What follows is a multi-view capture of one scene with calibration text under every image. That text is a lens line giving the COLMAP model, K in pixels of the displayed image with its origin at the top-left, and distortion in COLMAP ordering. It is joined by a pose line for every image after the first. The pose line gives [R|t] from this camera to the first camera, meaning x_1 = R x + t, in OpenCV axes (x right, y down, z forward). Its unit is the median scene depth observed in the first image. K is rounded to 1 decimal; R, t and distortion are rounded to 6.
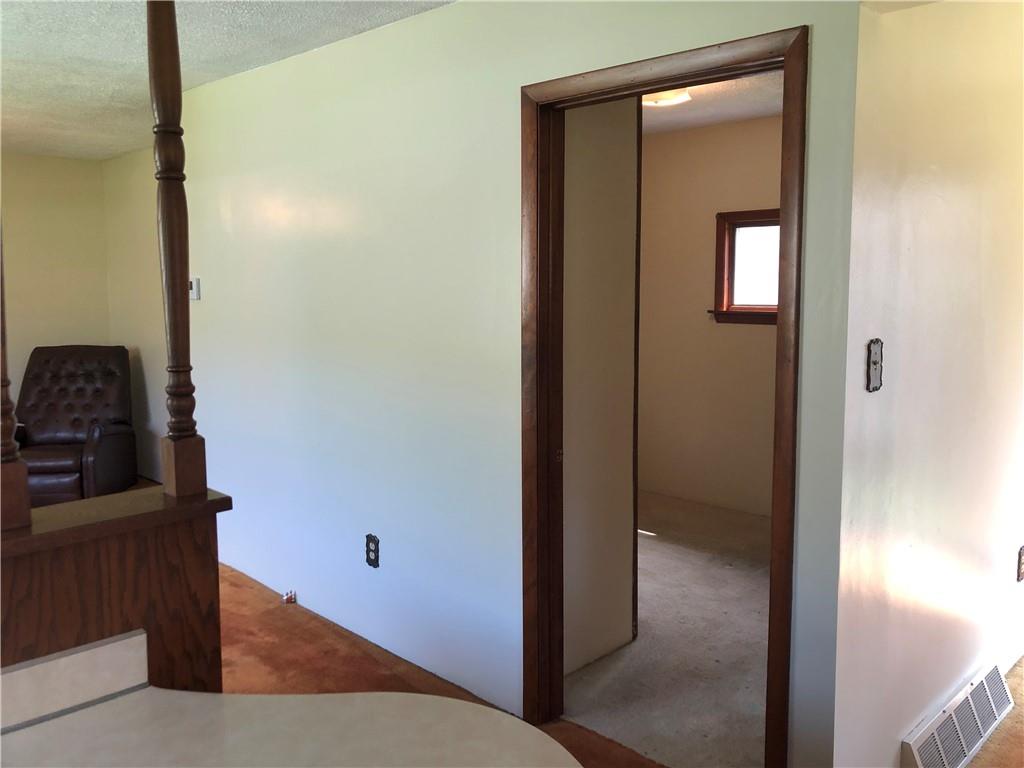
lens RADIAL K [[828.9, 0, 511.6], [0, 828.9, 384.2], [0, 0, 1]] dist [0.042223, -0.050554]
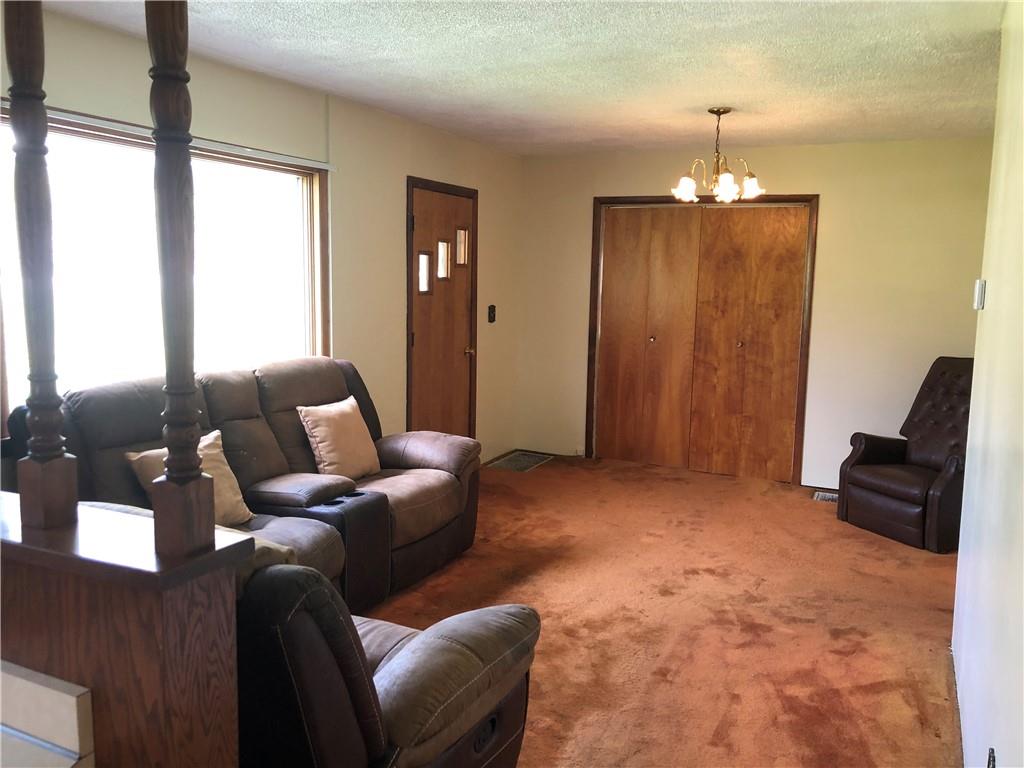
lens RADIAL K [[828.9, 0, 512.1], [0, 828.9, 379.5], [0, 0, 1]] dist [0.042223, -0.050554]
pose [[0.322830, 0.111161, -0.939906, 0.132826], [-0.116208, 0.990220, 0.077198, -0.039340], [0.939296, 0.084303, 0.332591, 0.312567]]
